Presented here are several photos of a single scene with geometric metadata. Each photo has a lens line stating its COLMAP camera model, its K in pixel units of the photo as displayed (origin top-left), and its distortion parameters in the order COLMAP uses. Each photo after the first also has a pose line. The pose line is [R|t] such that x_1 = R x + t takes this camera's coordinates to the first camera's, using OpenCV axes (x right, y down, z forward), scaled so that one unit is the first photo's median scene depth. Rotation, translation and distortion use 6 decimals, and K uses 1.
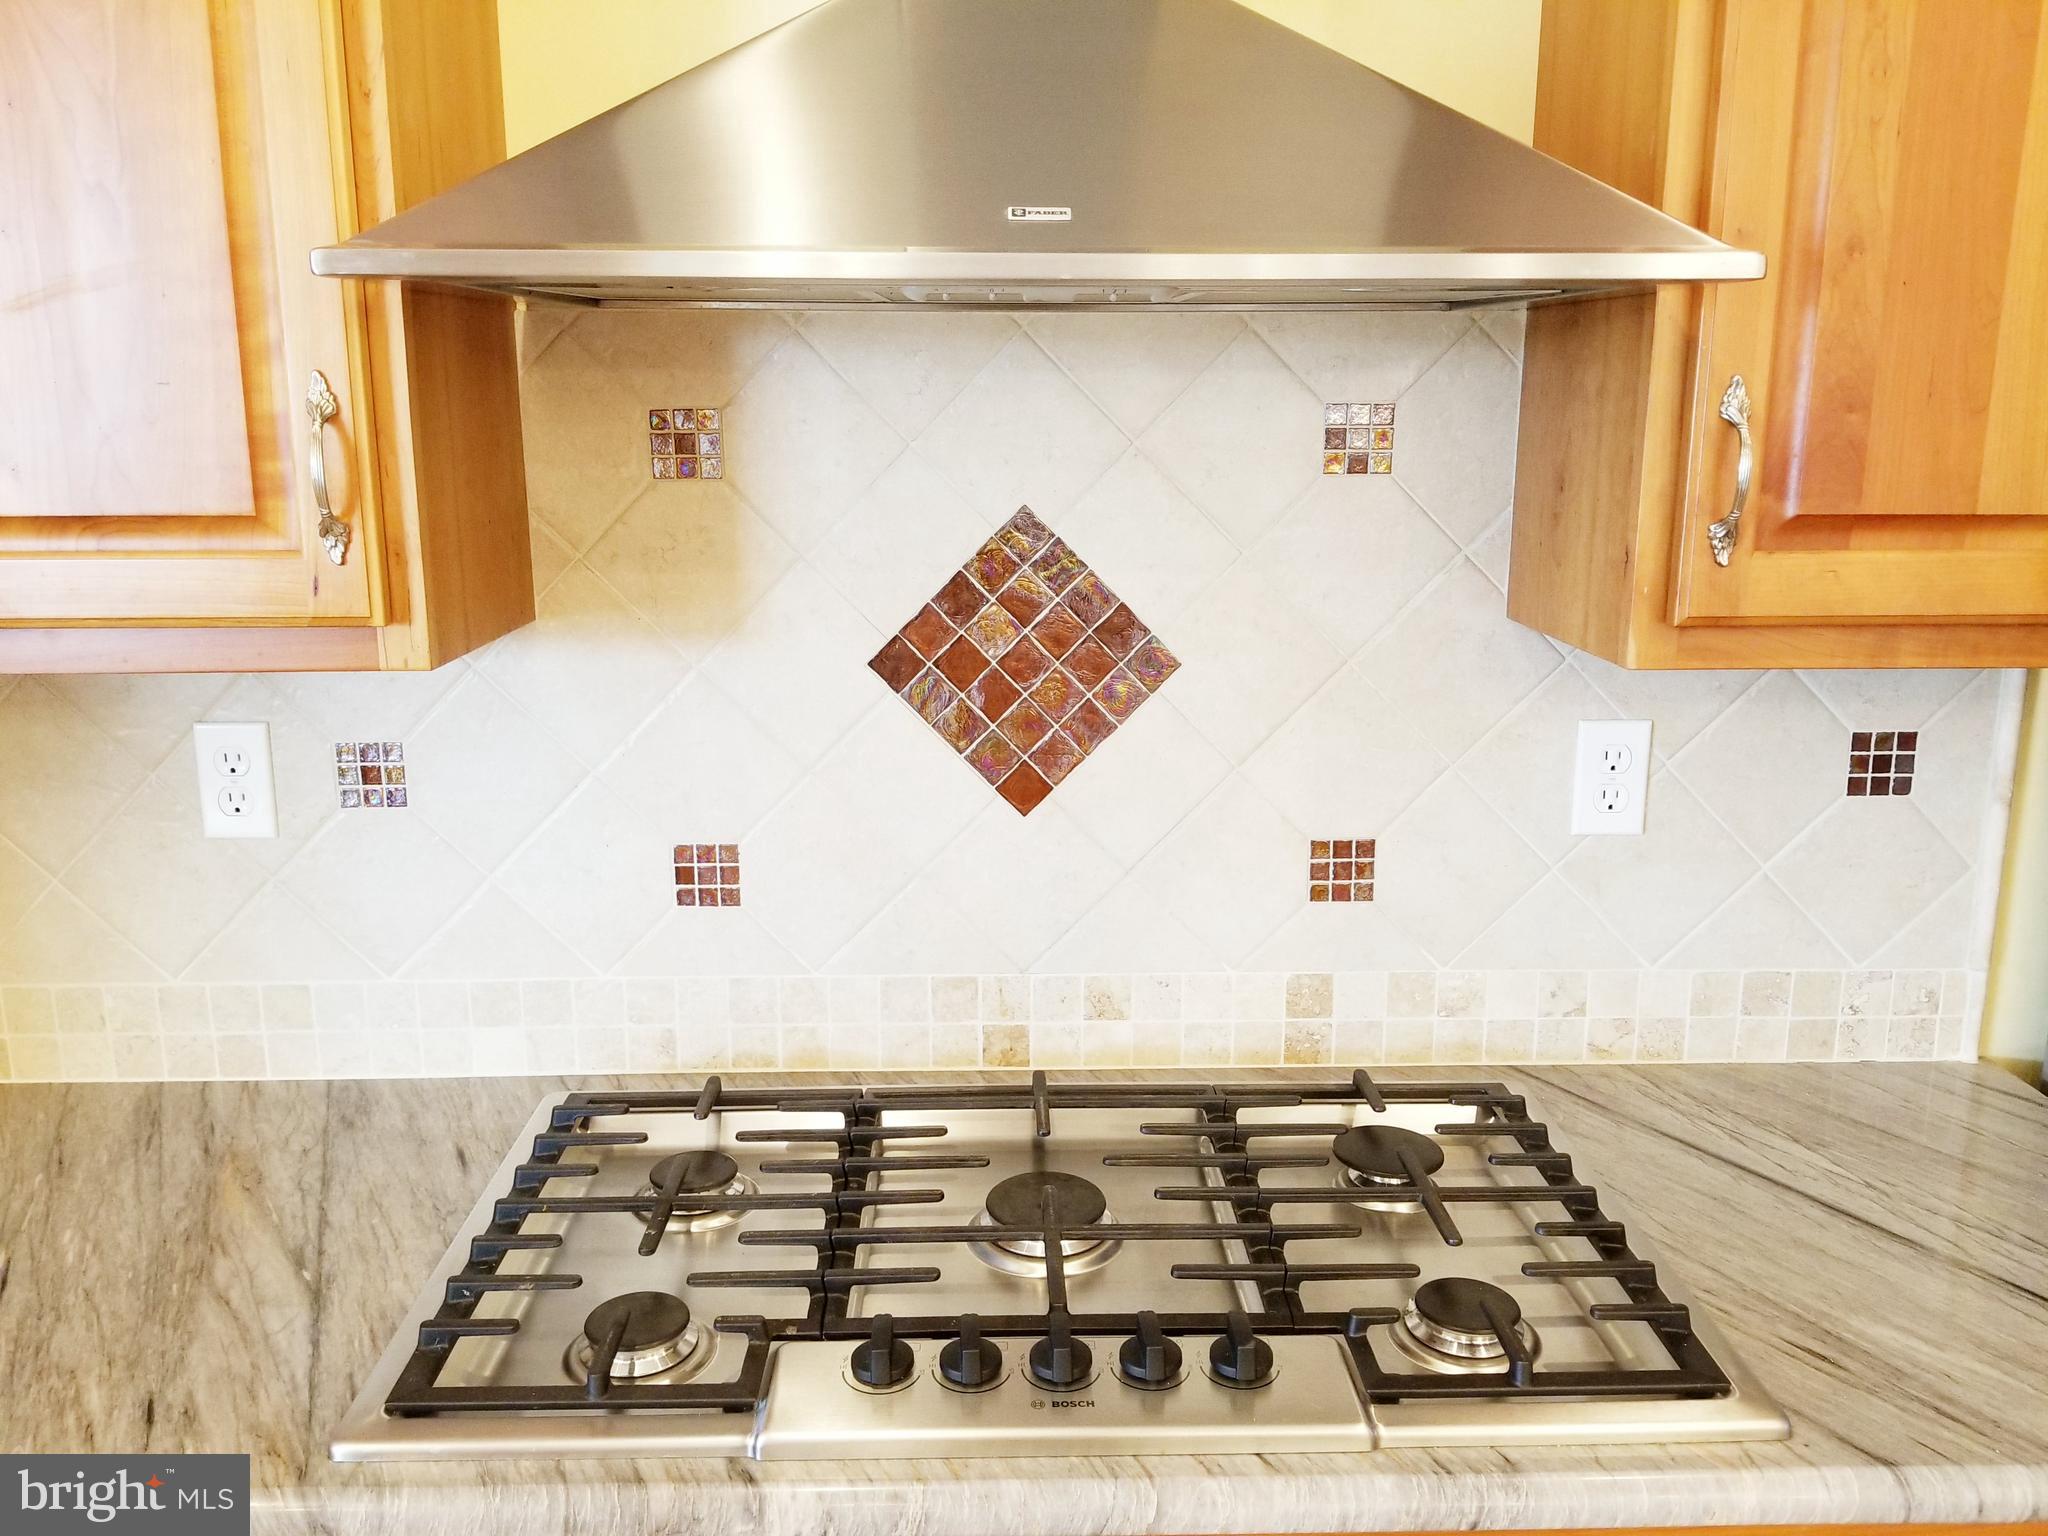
lens RADIAL K [[1596.1, 0, 1000.8], [0, 1596.1, 733.6], [0, 0, 1]] dist [0.092003, -0.129049]
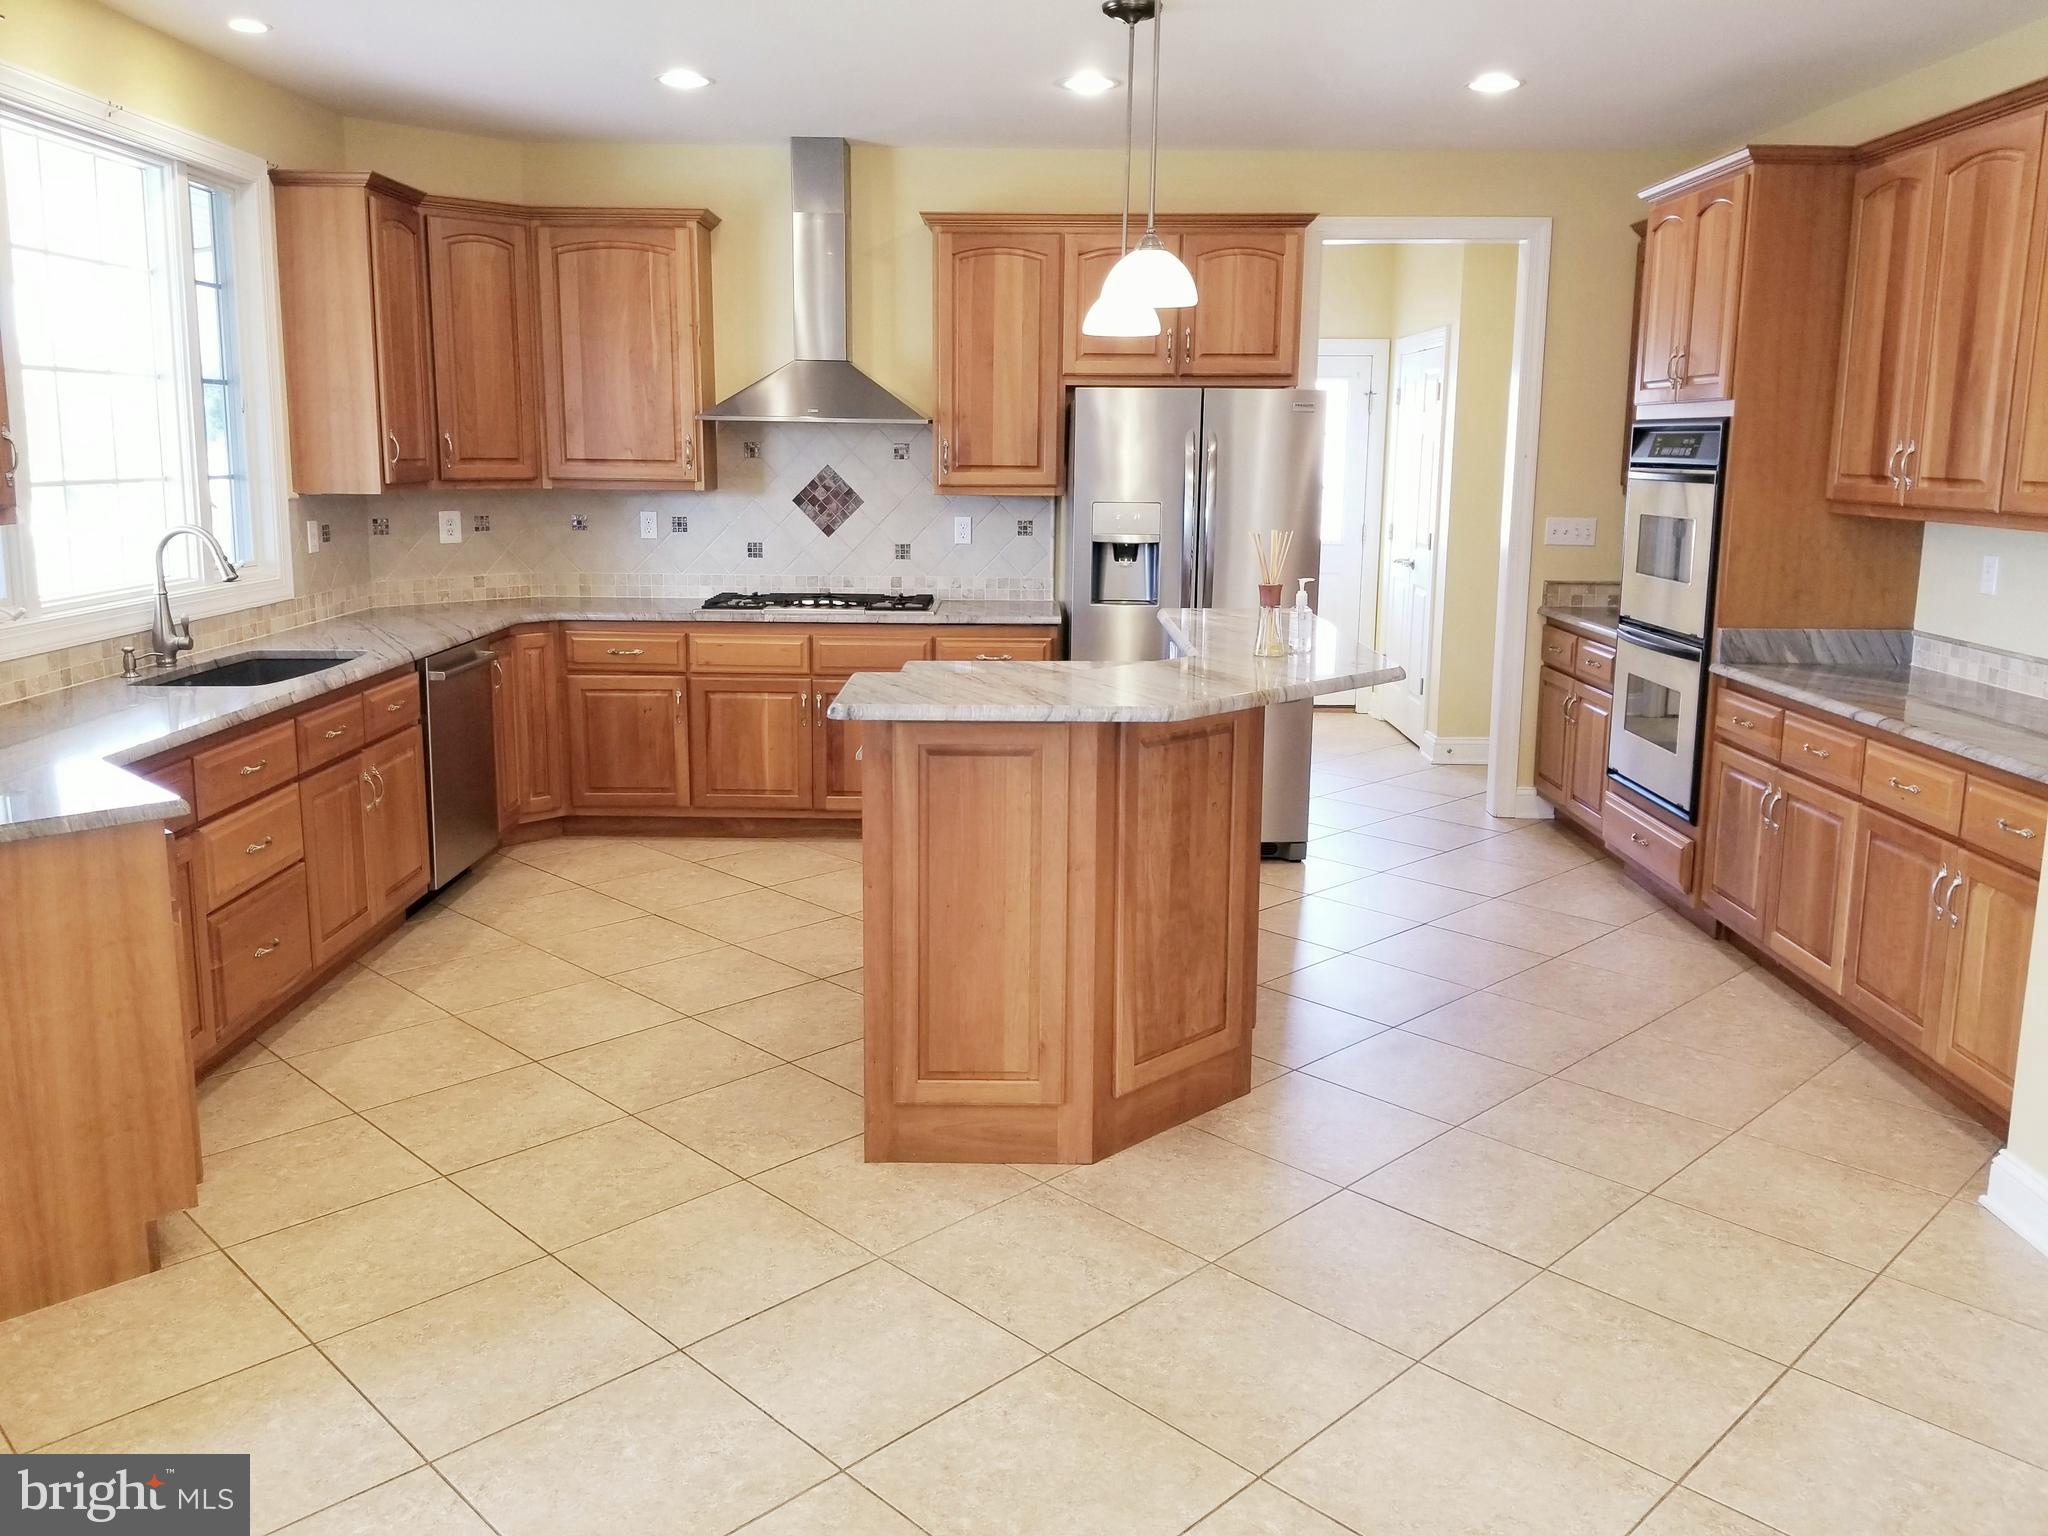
lens RADIAL K [[1596.1, 0, 1011.2], [0, 1596.1, 736.0], [0, 0, 1]] dist [0.092003, -0.129049]
pose [[0.999876, 0.013625, -0.007884, 0.561455], [-0.013844, 0.999501, -0.028409, 0.720080], [0.007493, 0.028514, 0.999565, -3.379119]]
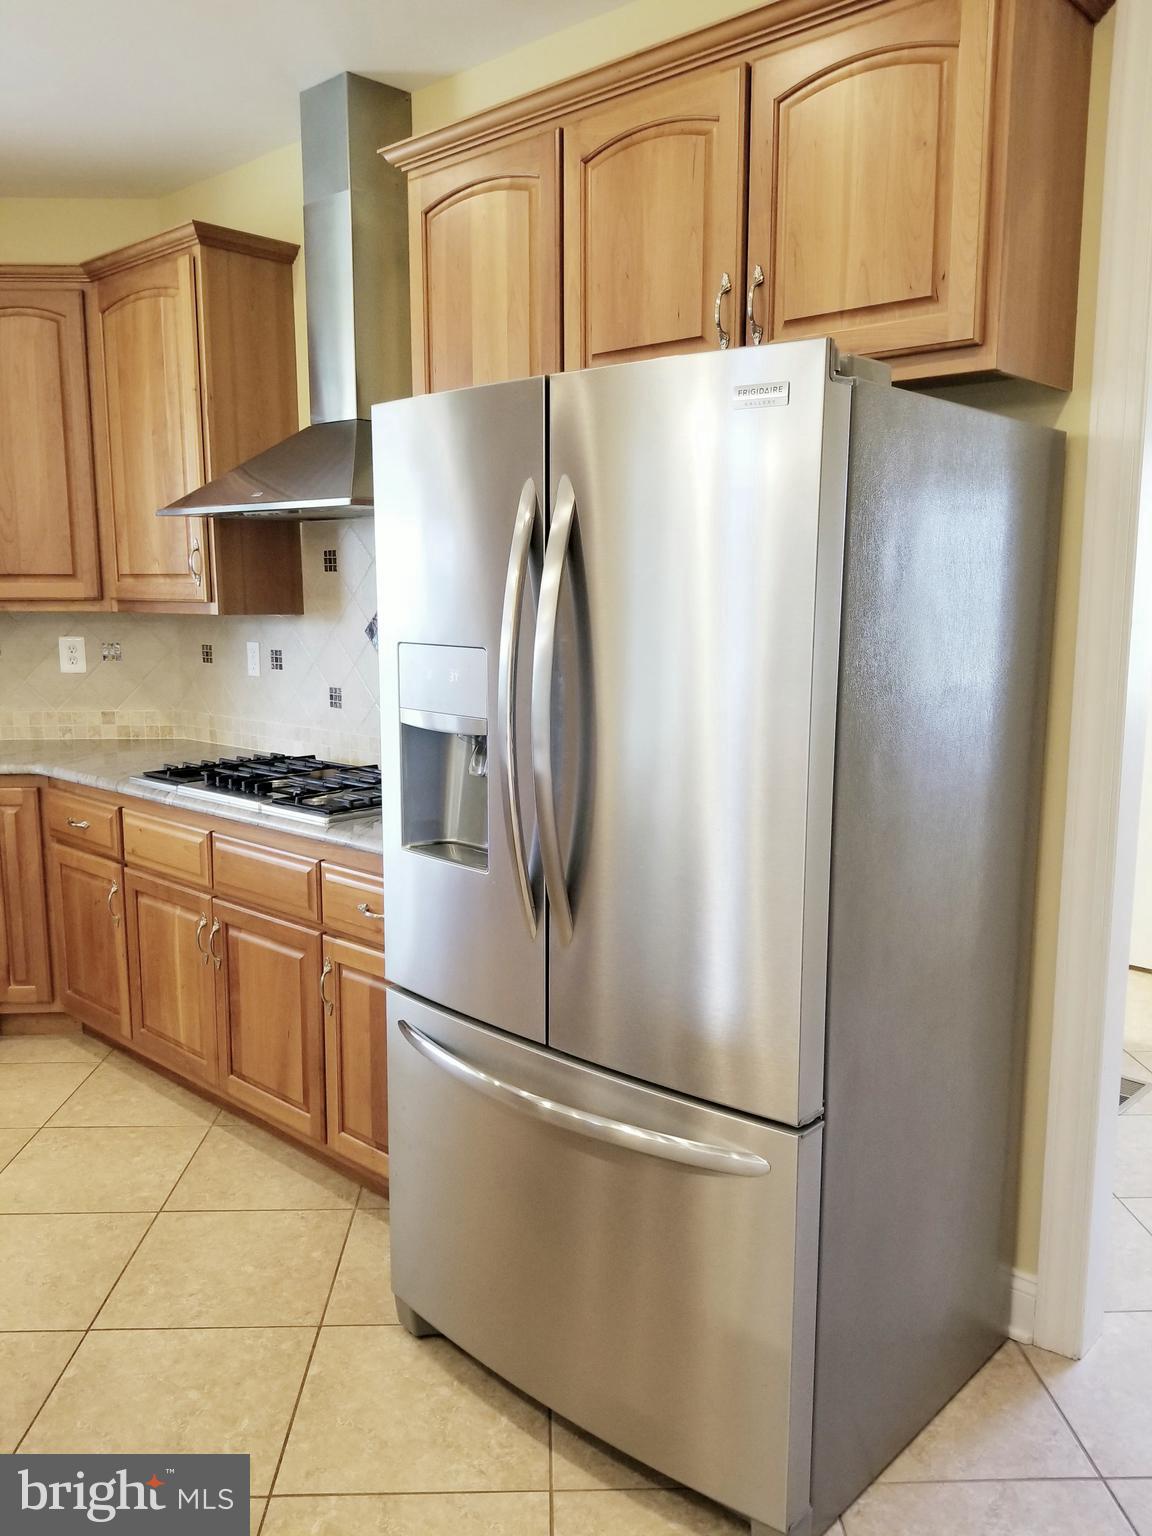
lens RADIAL K [[1197.1, 0, 572.3], [0, 1197.1, 775.0], [0, 0, 1]] dist [0.092003, -0.129049]
pose [[0.722204, 0.109645, -0.682935, 1.833834], [-0.141712, 0.989866, 0.009061, 0.155976], [0.677007, 0.090236, 0.730423, -0.409749]]
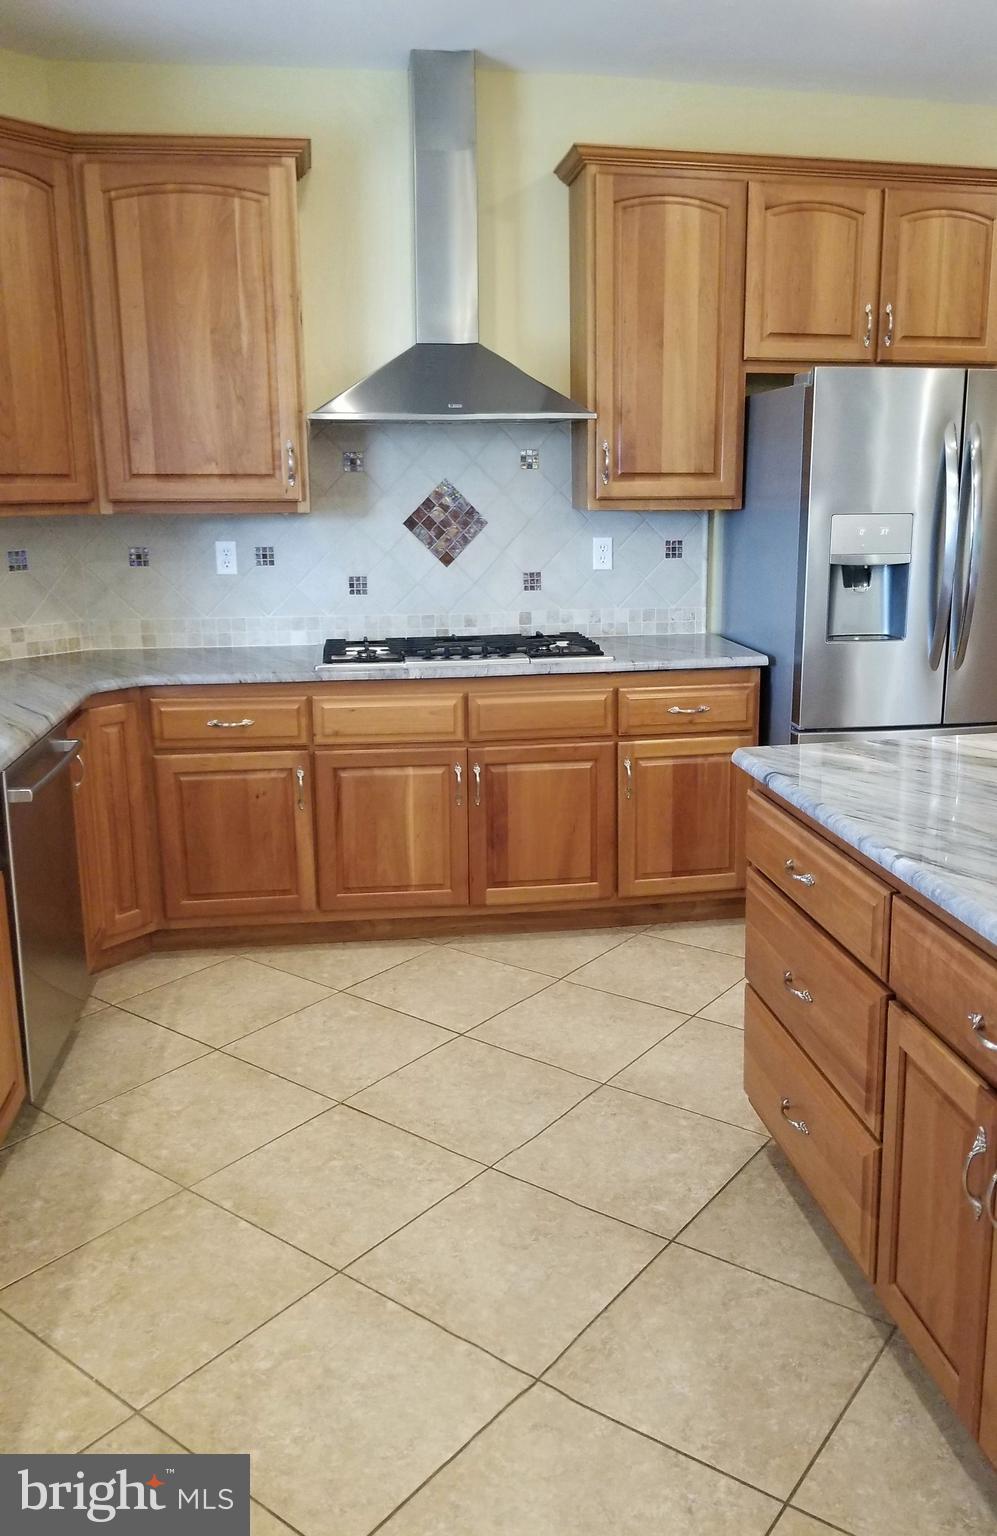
lens RADIAL K [[1205.7, 0, 503.7], [0, 1205.7, 775.8], [0, 0, 1]] dist [0.041716, -0.057549]
pose [[0.991710, -0.033079, 0.124167, -0.215433], [0.029593, 0.999117, 0.029819, 0.453727], [-0.125044, -0.025898, 0.991813, -1.763242]]
